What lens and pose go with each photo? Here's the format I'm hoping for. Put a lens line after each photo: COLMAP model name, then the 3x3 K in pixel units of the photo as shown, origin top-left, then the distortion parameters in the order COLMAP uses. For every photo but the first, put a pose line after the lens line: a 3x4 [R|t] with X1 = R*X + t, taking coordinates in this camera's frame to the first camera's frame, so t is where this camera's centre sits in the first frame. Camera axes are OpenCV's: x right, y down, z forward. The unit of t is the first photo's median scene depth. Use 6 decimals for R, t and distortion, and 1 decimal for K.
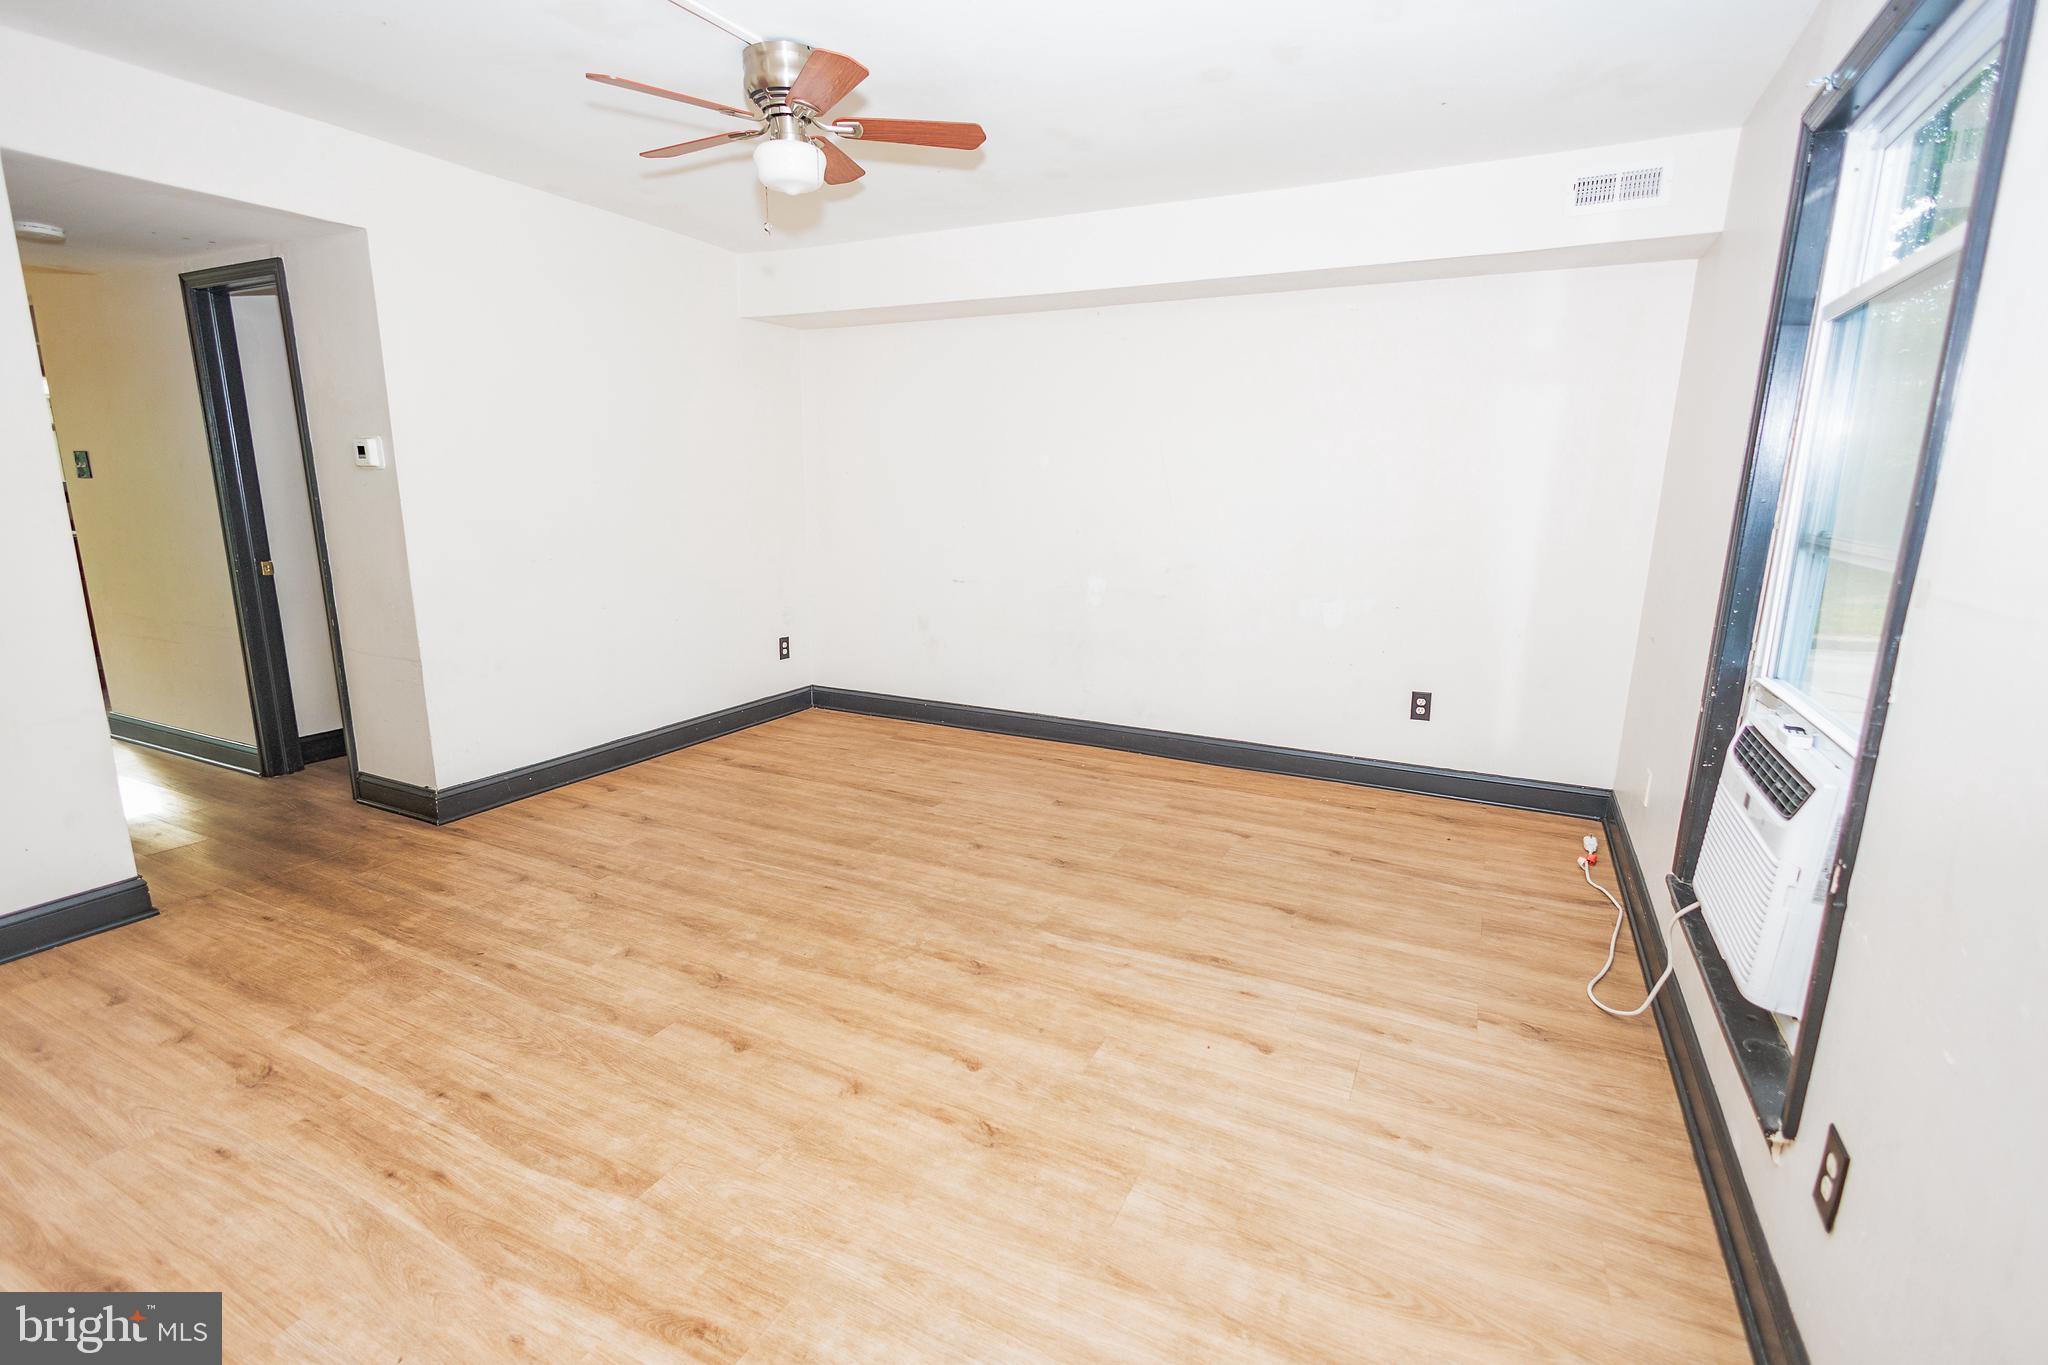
lens RADIAL K [[938.5, 0, 1032.4], [0, 938.5, 683.5], [0, 0, 1]] dist [0.013876, 0.000091]
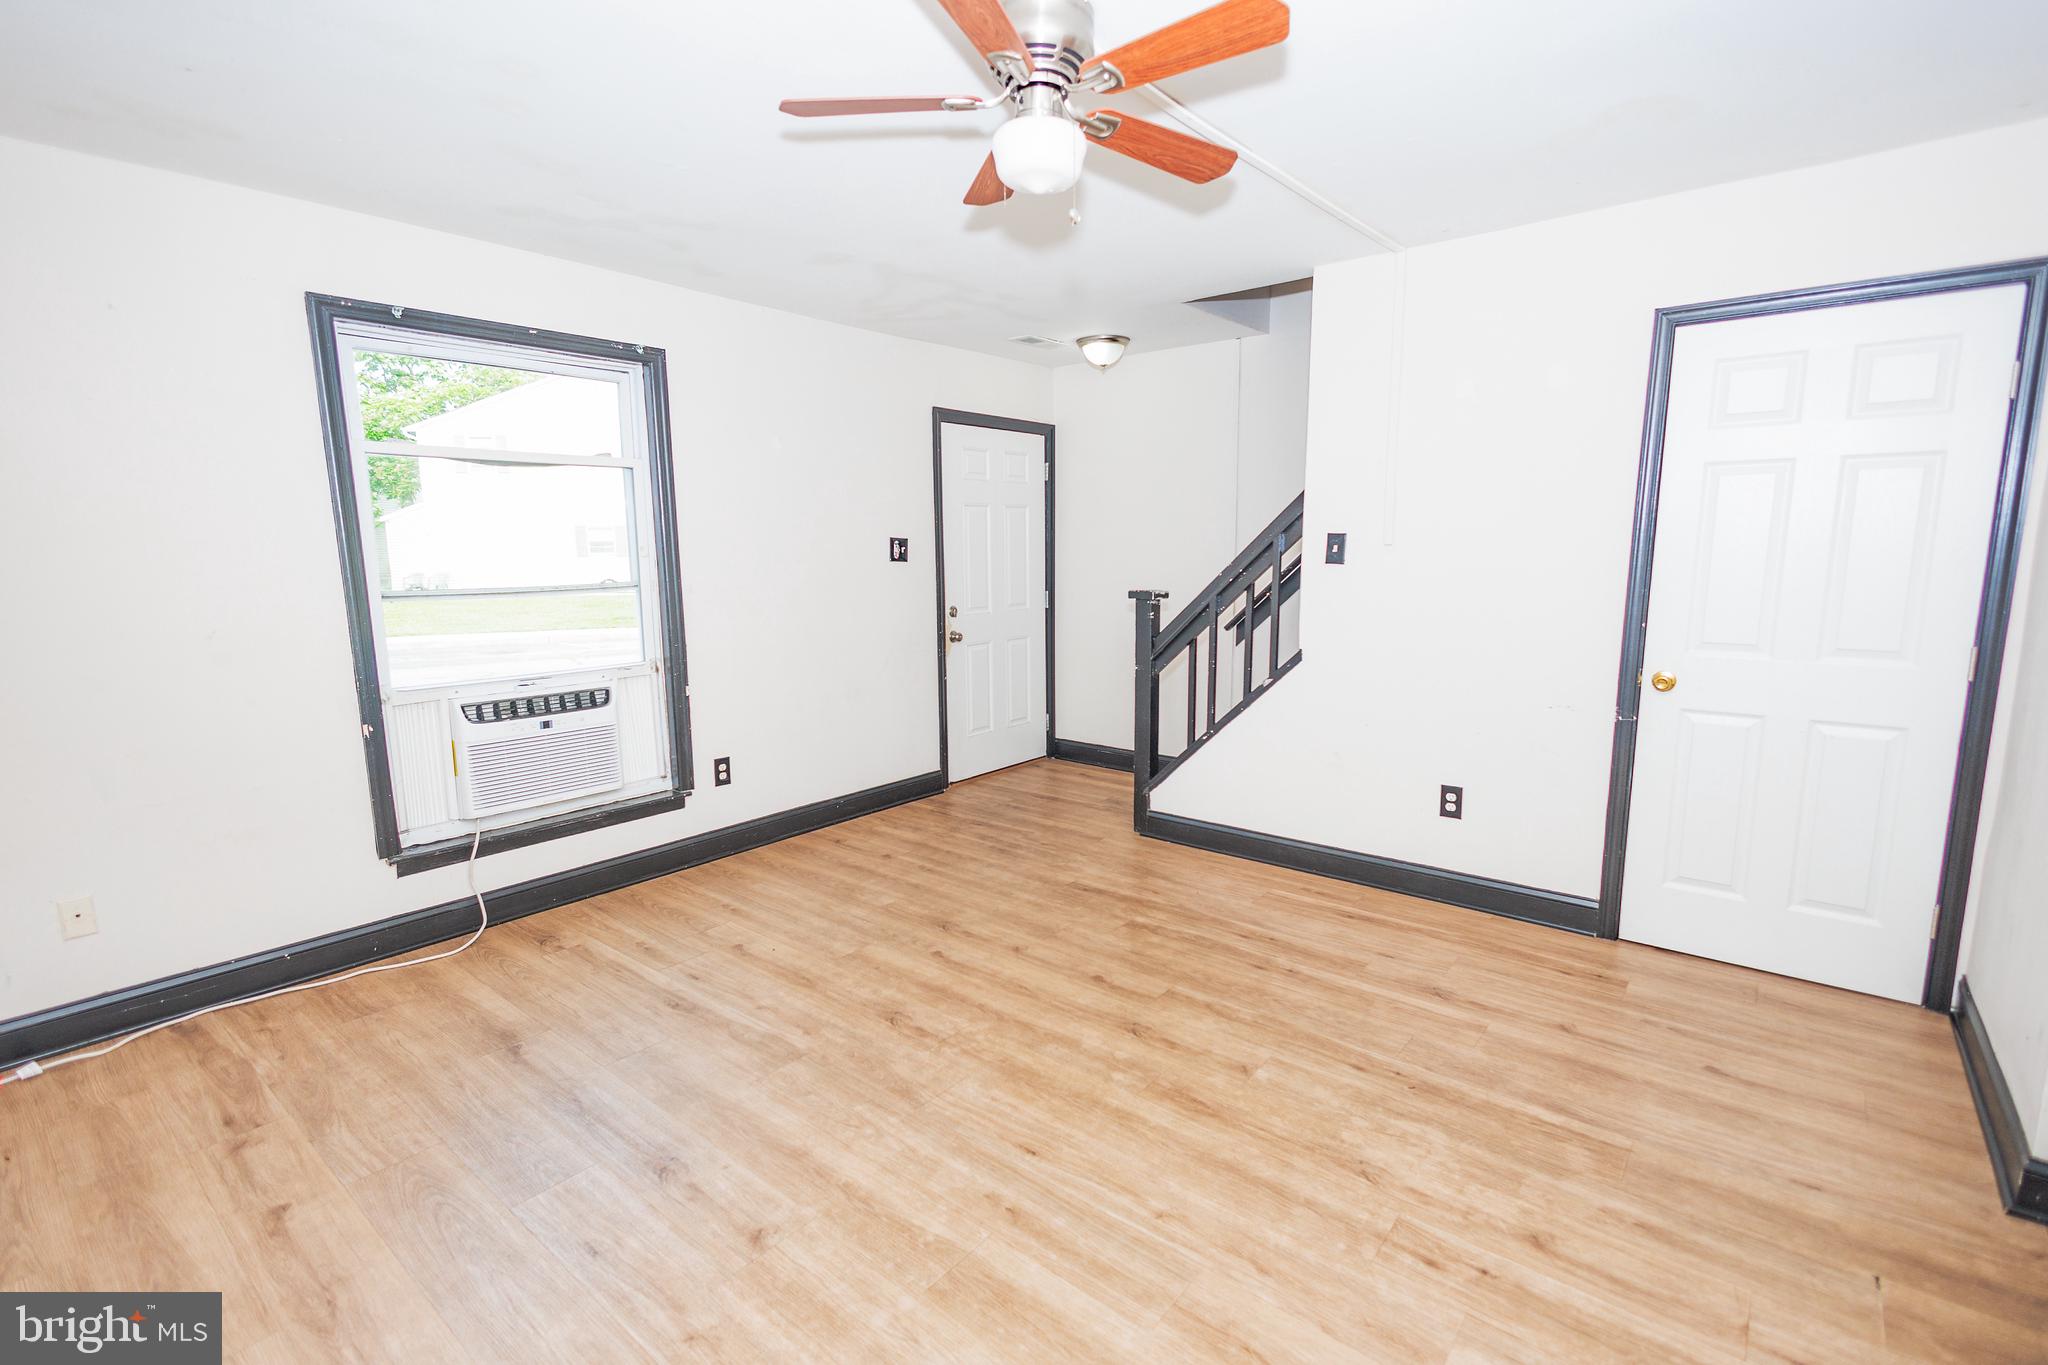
lens RADIAL K [[938.5, 0, 1032.4], [0, 938.5, 683.5], [0, 0, 1]] dist [0.013876, 0.000091]
pose [[-0.975626, -0.034603, 0.216694, -0.423314], [0.044370, 0.935985, 0.349232, -0.407246], [-0.214907, 0.350334, -0.911636, 1.793394]]
